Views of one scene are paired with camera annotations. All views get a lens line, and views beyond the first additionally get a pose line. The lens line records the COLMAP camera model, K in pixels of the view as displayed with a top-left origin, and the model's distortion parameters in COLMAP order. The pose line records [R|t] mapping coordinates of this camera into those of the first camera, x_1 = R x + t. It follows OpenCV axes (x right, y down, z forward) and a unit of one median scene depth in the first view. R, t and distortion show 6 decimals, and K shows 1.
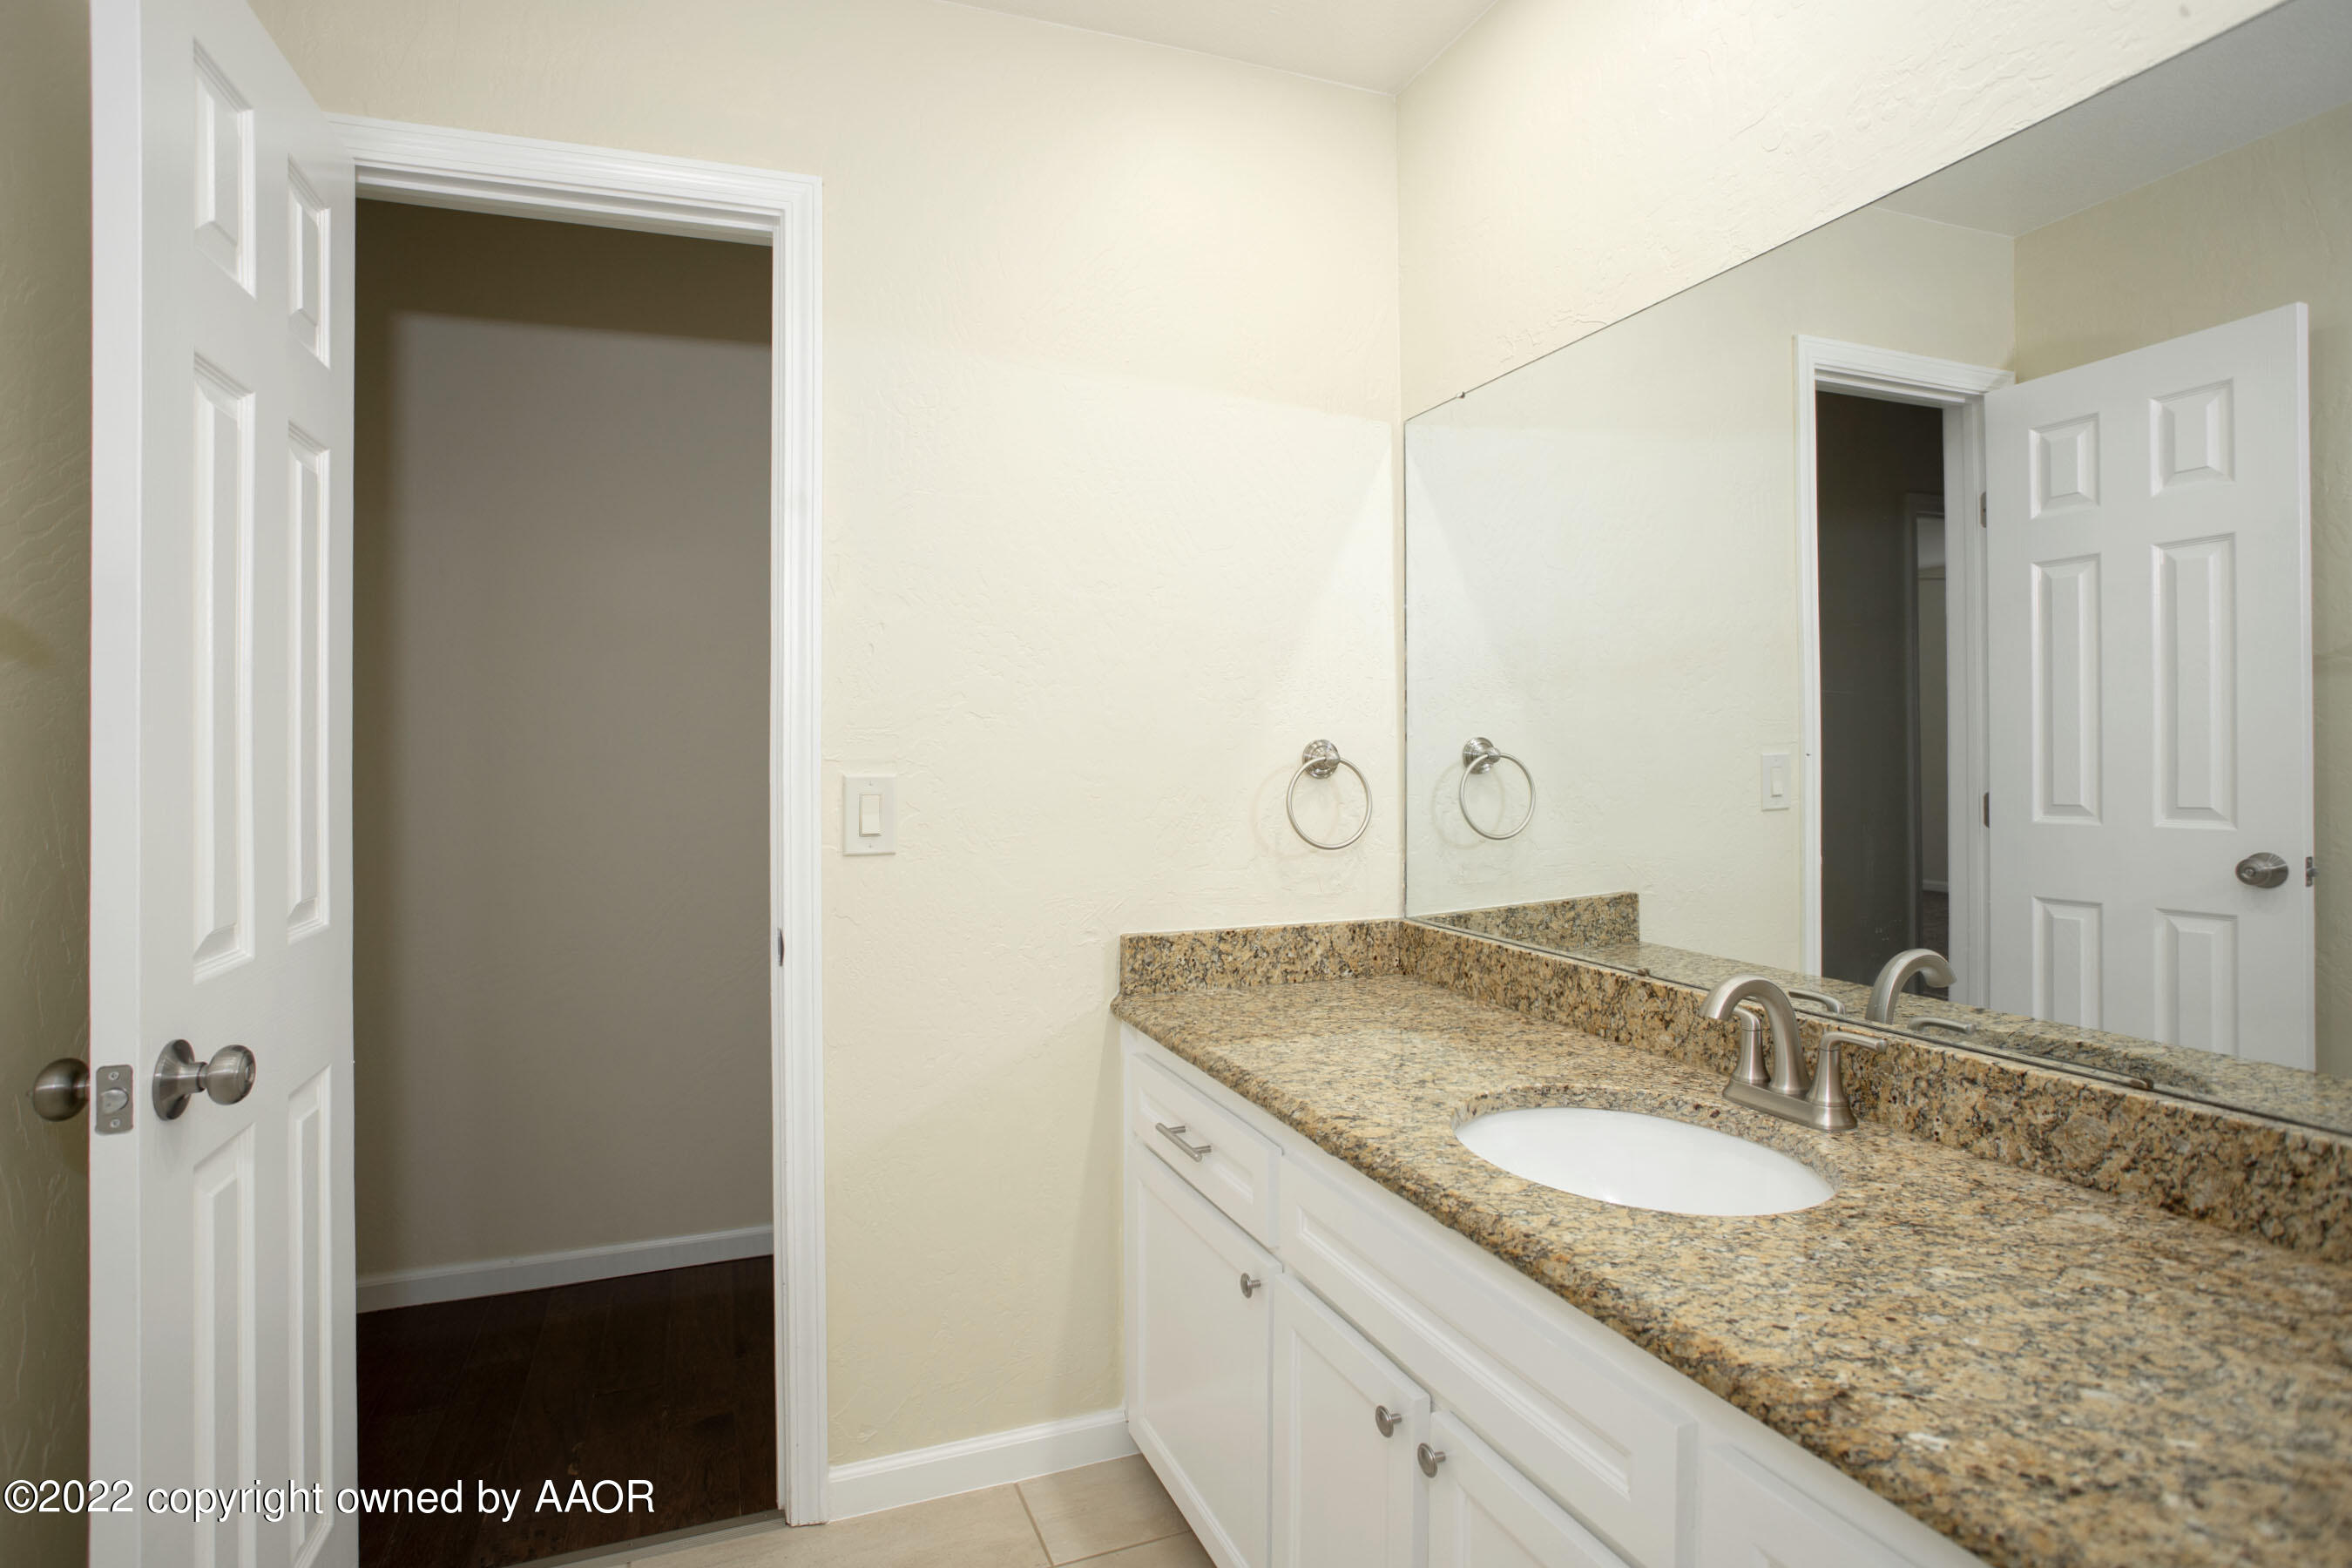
lens RADIAL K [[1191.2, 0, 1174.7], [0, 1191.2, 748.0], [0, 0, 1]] dist [-0.055444, 0.030798]
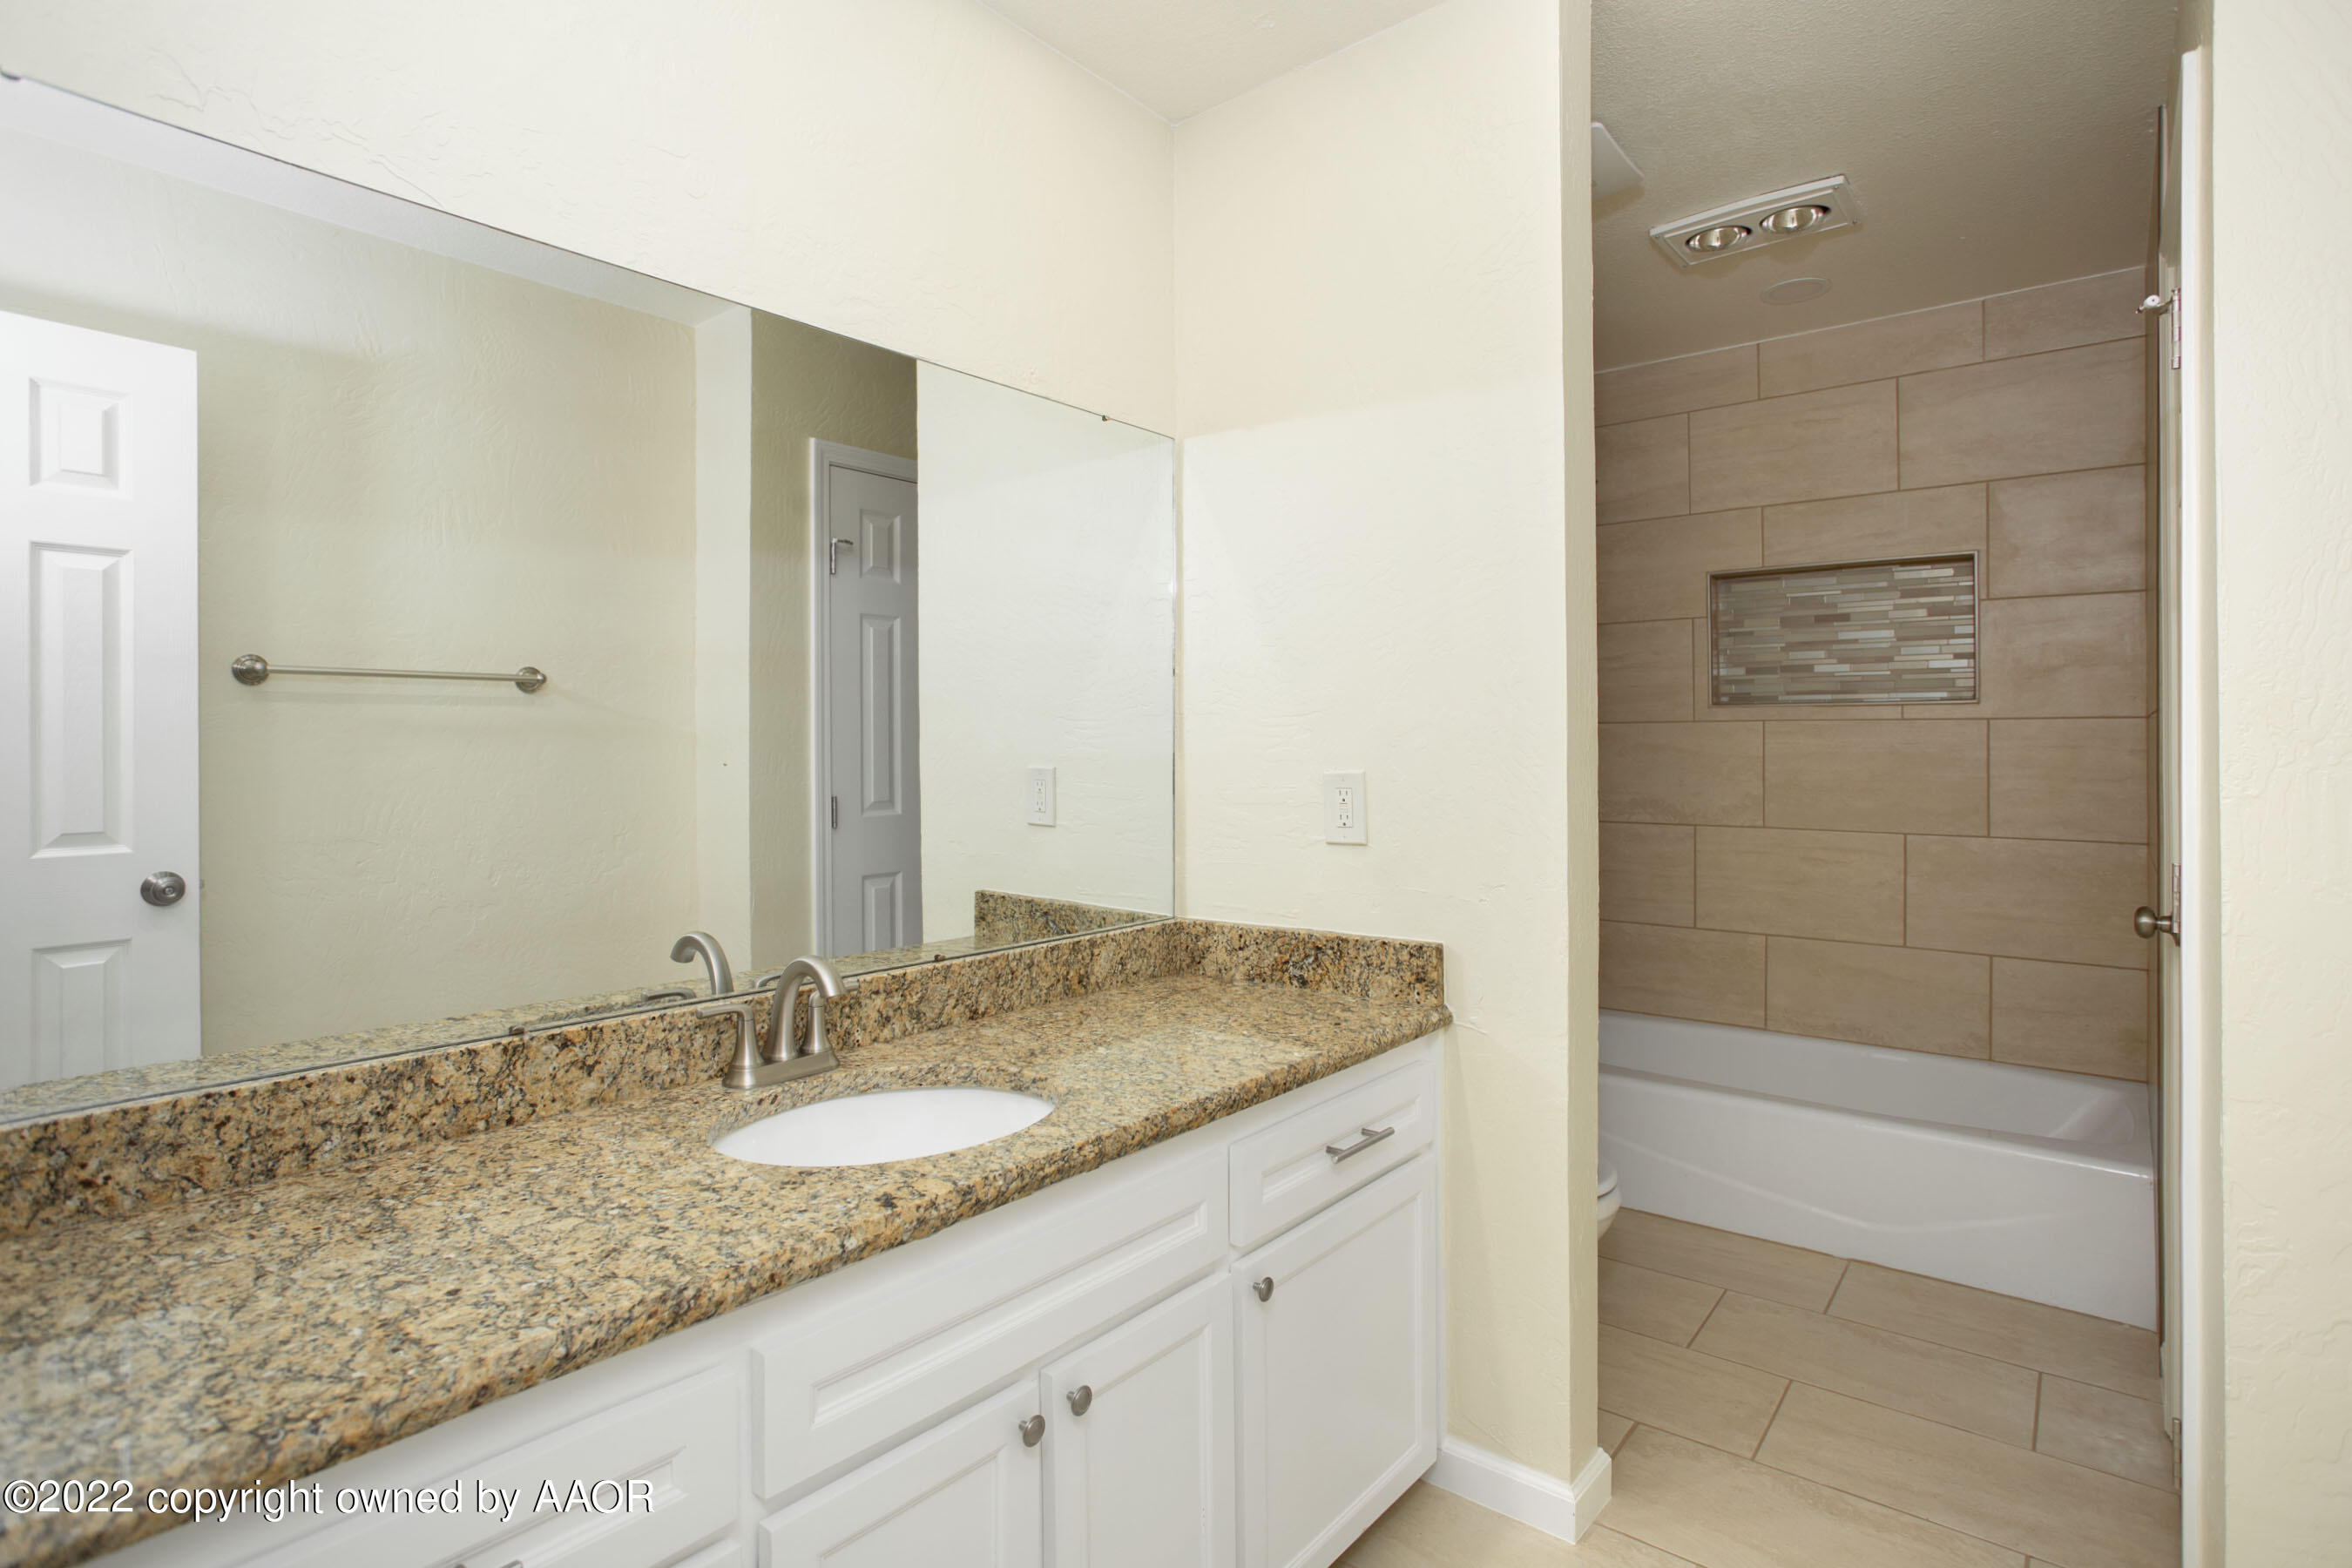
lens RADIAL K [[1191.2, 0, 1174.7], [0, 1191.2, 748.0], [0, 0, 1]] dist [-0.055444, 0.030798]
pose [[-0.489386, 0.020433, 0.871828, -0.651816], [0.011104, 0.999790, -0.017200, 0.013866], [-0.871996, 0.001263, -0.489511, 1.191440]]
